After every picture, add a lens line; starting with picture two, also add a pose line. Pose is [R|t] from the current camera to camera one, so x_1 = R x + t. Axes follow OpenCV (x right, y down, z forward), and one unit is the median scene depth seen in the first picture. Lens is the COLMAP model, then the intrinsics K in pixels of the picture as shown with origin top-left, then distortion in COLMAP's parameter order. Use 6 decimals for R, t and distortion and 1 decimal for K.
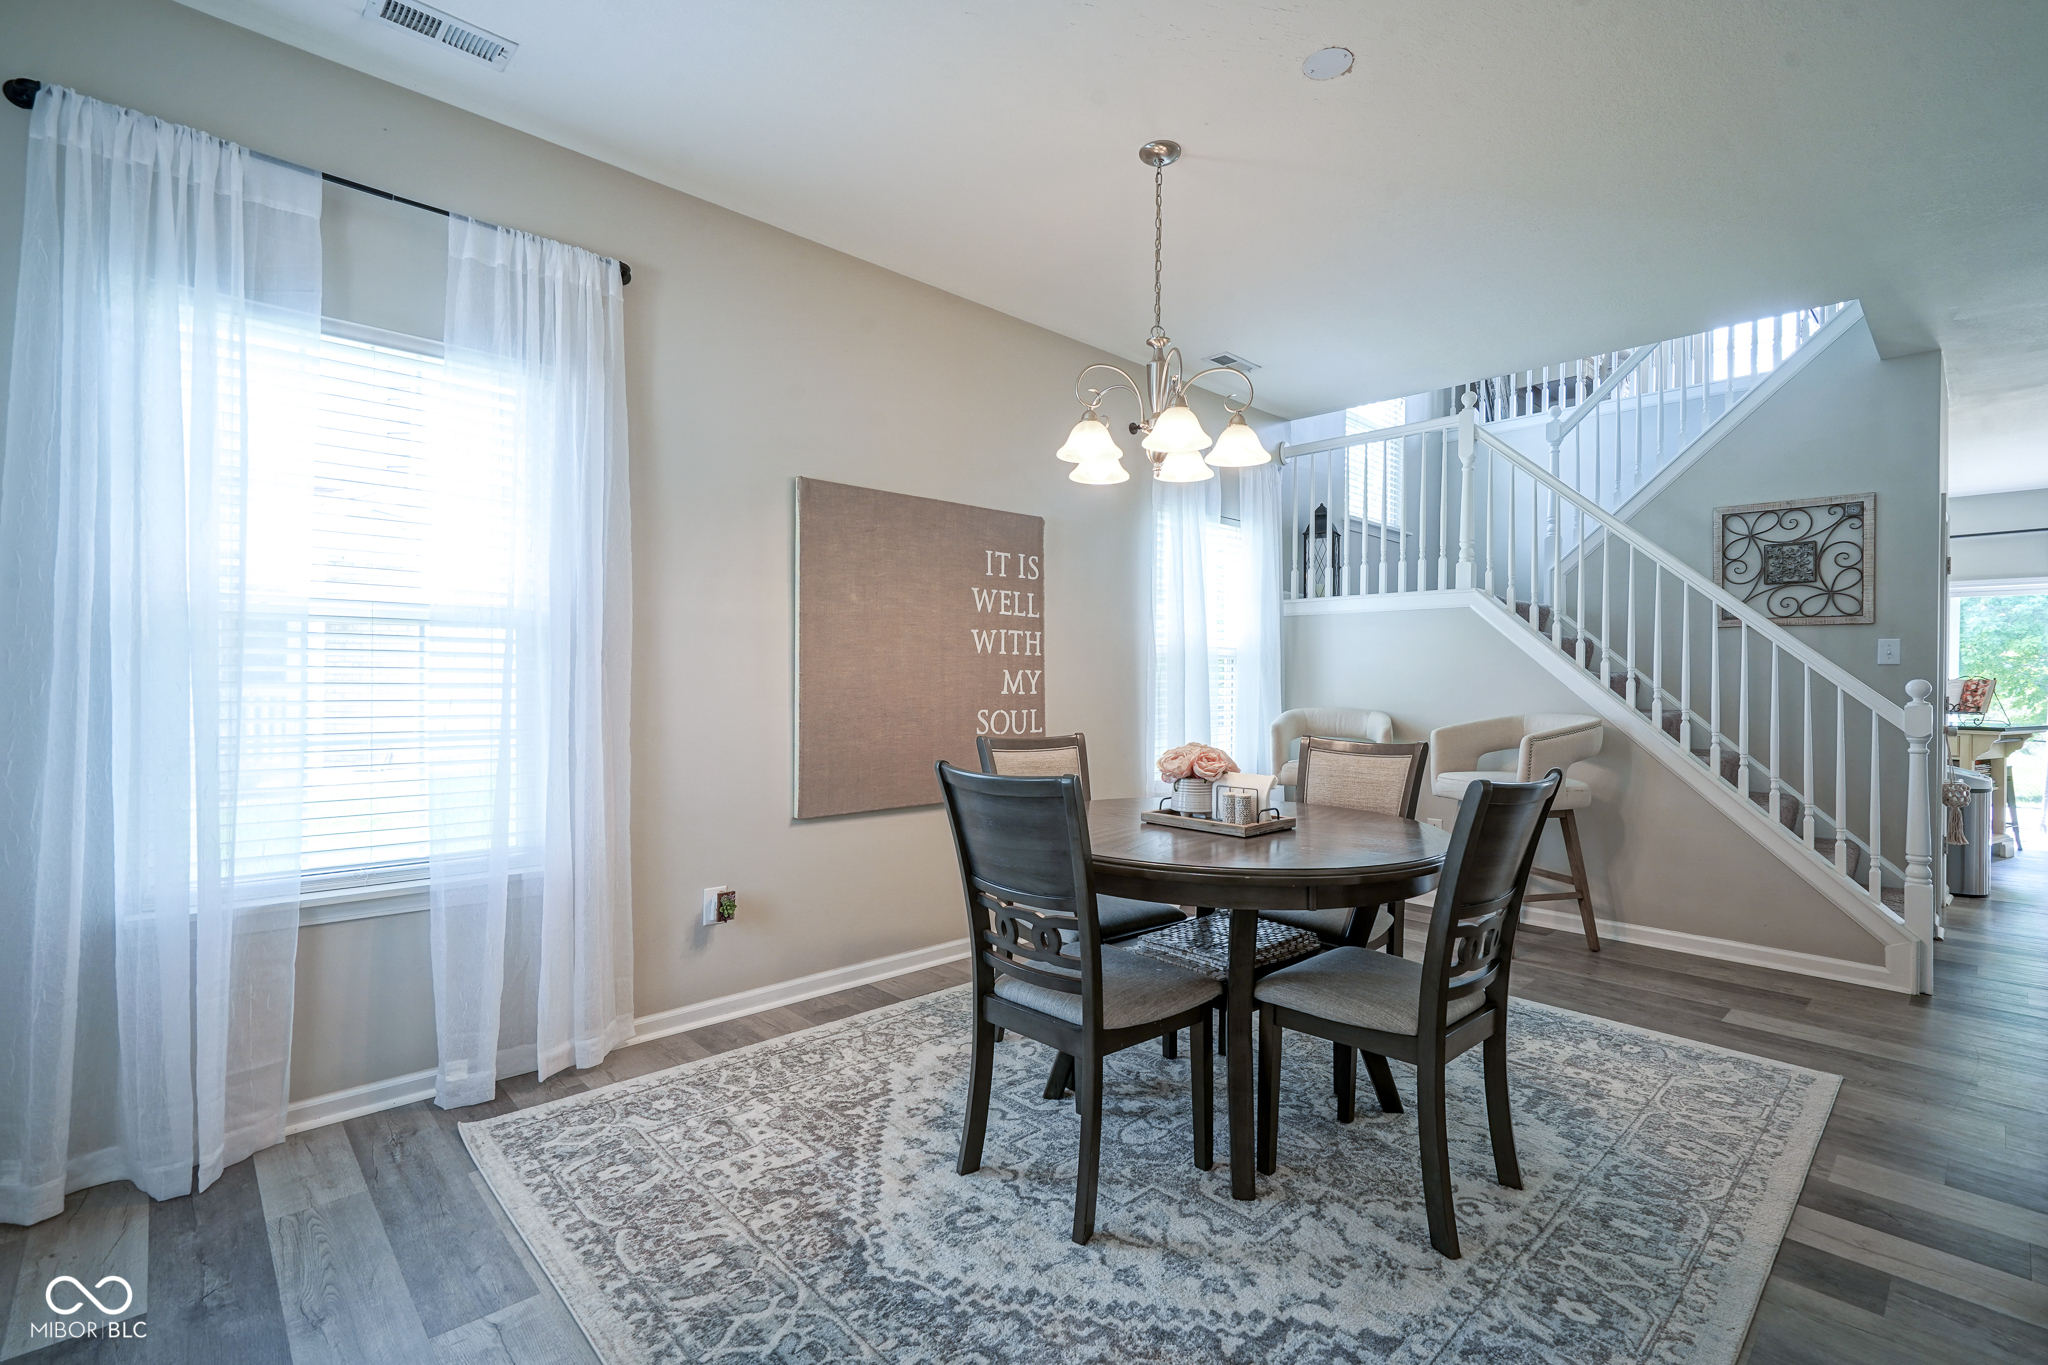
lens RADIAL K [[929.7, 0, 1024.0], [0, 929.7, 682.5], [0, 0, 1]] dist [0.002980, -0.000139]
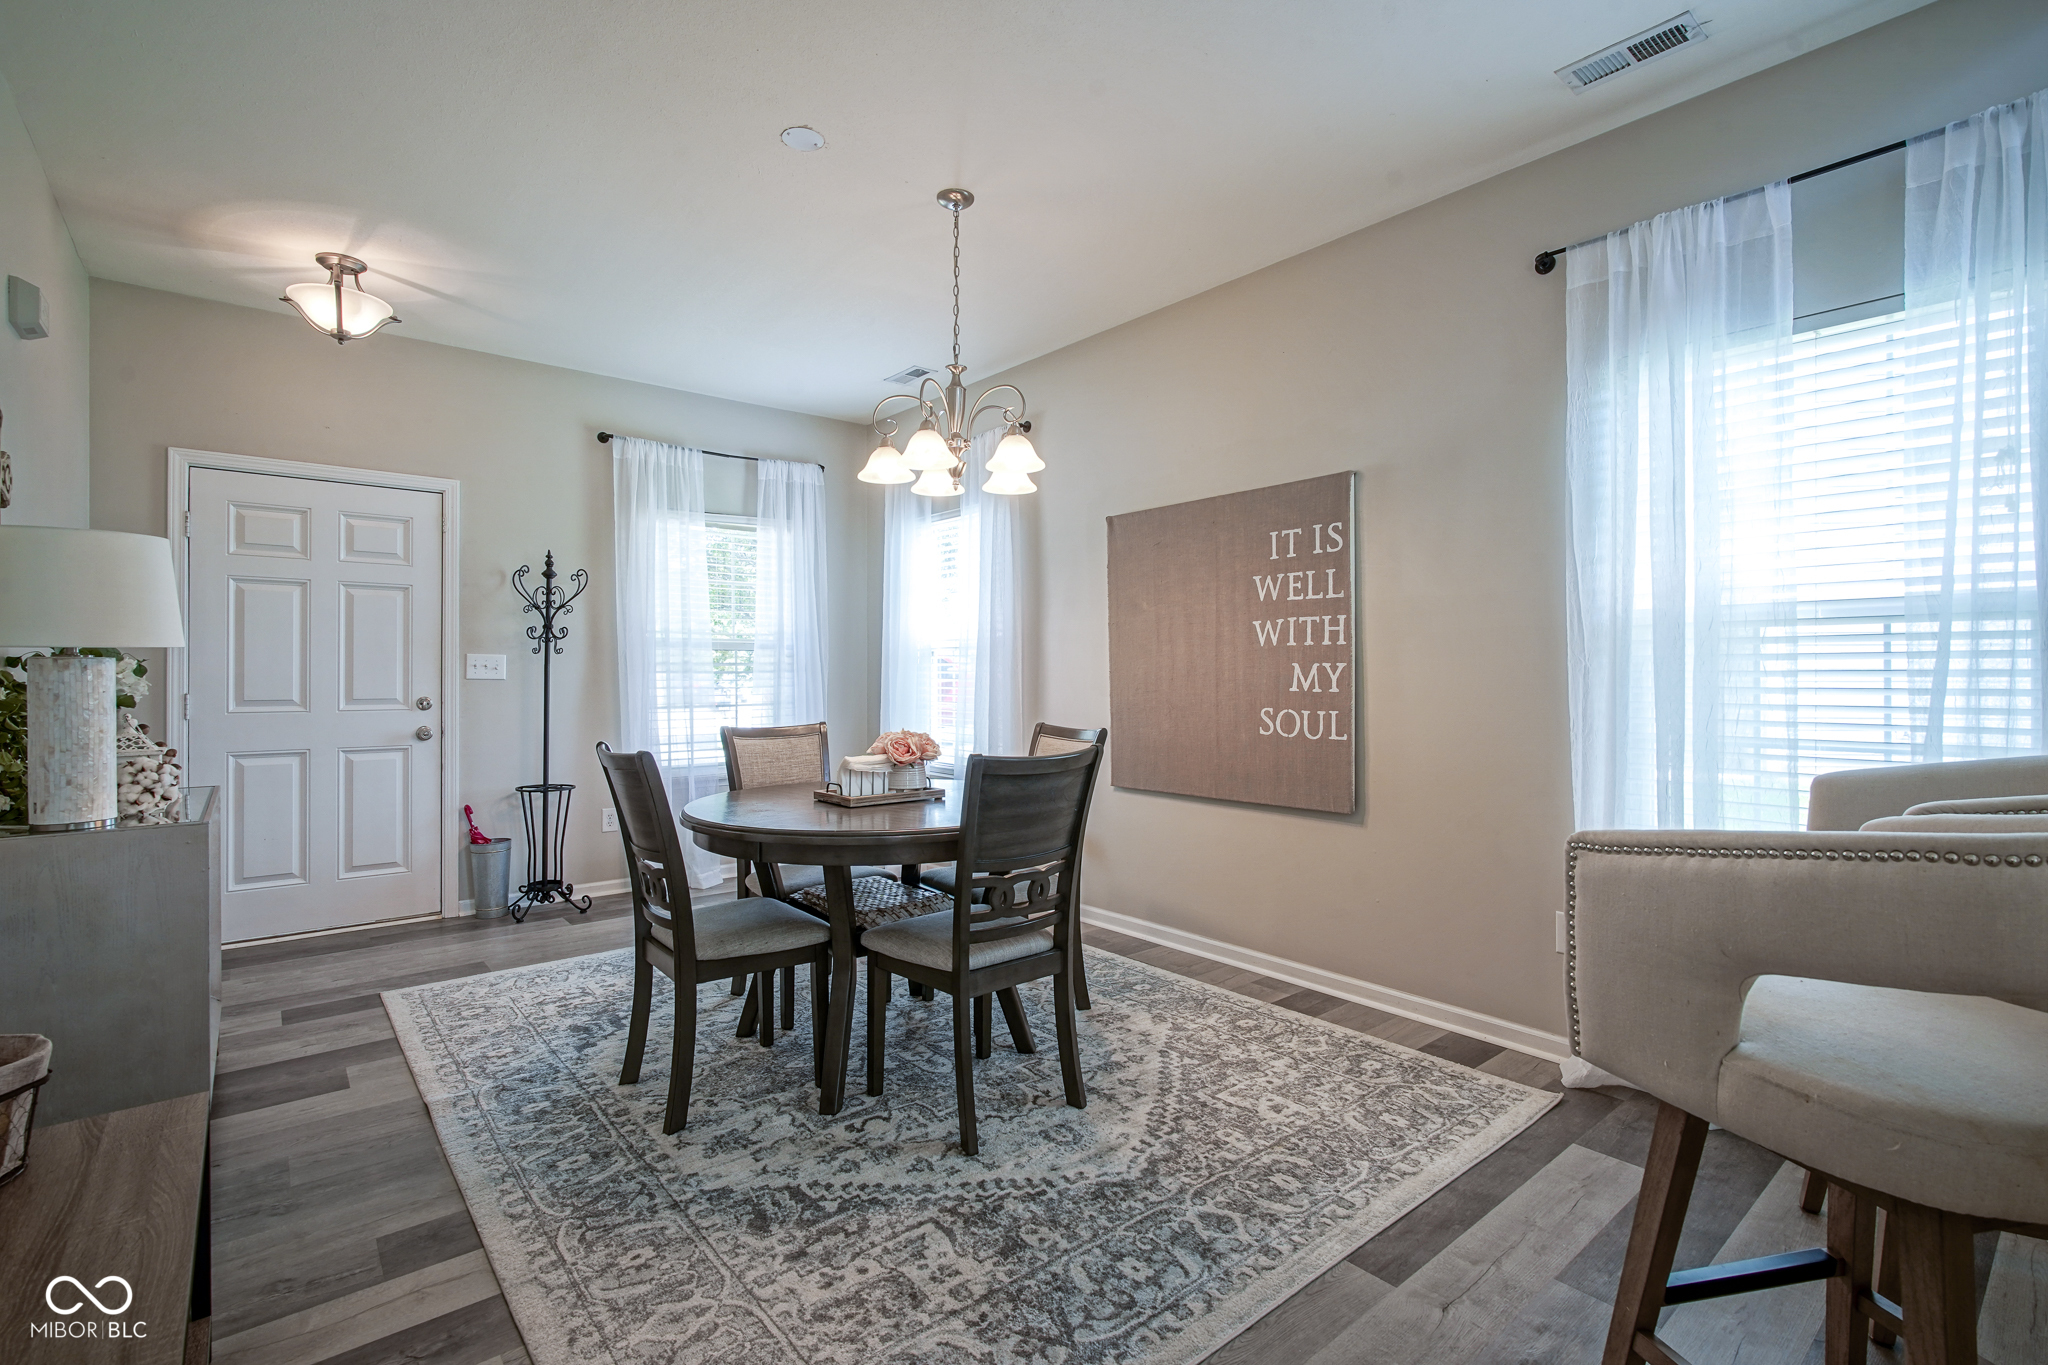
lens RADIAL K [[919.3, 0, 1024.0], [0, 919.3, 682.5], [0, 0, 1]] dist [-0.019058, 0.000107]
pose [[-0.059789, -0.001170, -0.998210, 0.853620], [-0.006790, 0.999977, -0.000765, 0.006666], [0.998188, 0.006733, -0.059796, 0.800917]]
